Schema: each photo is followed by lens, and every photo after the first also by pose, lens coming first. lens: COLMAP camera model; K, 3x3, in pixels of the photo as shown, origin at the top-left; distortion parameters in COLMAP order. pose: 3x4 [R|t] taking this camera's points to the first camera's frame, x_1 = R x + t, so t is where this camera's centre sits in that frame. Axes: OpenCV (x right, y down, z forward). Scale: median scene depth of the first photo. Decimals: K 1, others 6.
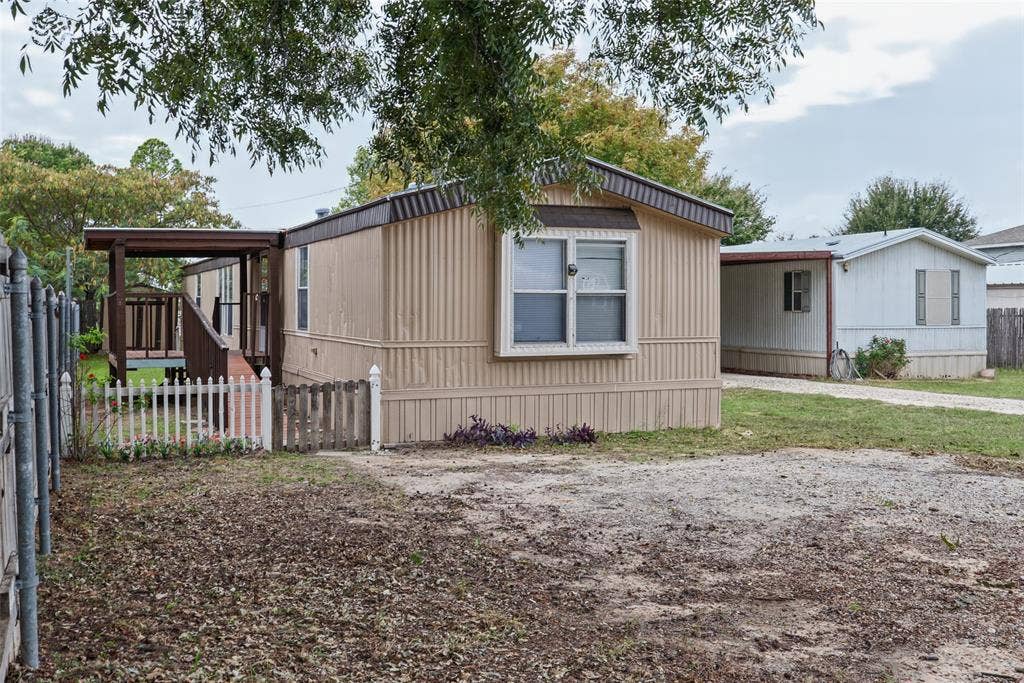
lens RADIAL K [[1109.8, 0, 512.0], [0, 1109.8, 341.5], [0, 0, 1]] dist [-0.006954, -0.002061]
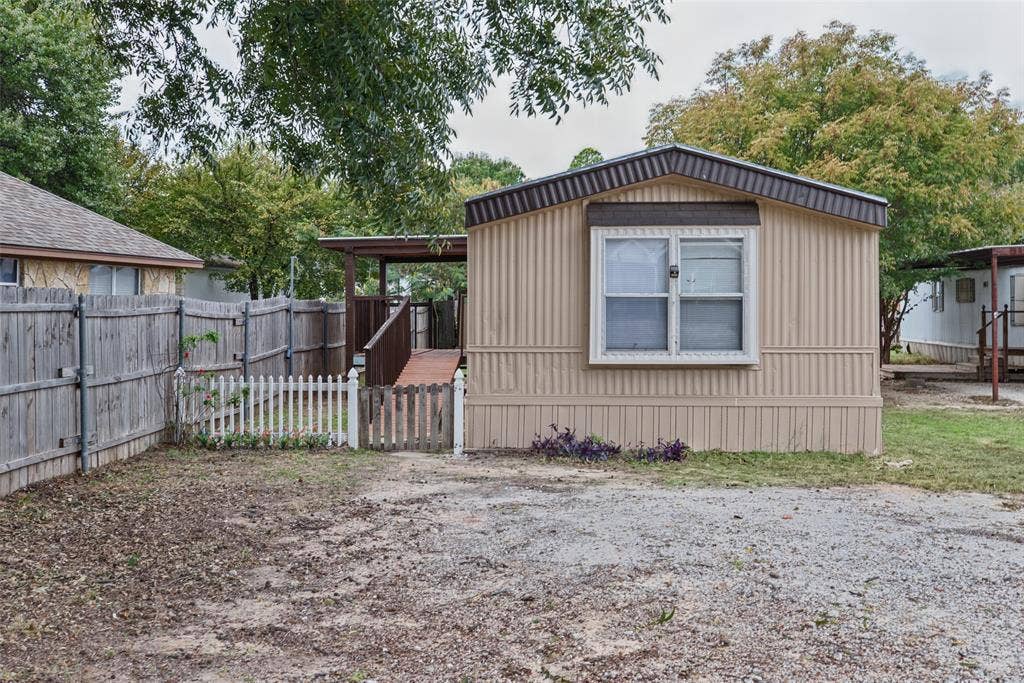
lens RADIAL K [[1114.0, 0, 511.8], [0, 1114.0, 308.7], [0, 0, 1]] dist [-0.004545, -0.002928]
pose [[0.887289, 0.003616, -0.461200, 0.360257], [-0.017531, 0.999511, -0.025891, -0.007332], [0.460881, 0.031058, 0.886918, 0.120114]]
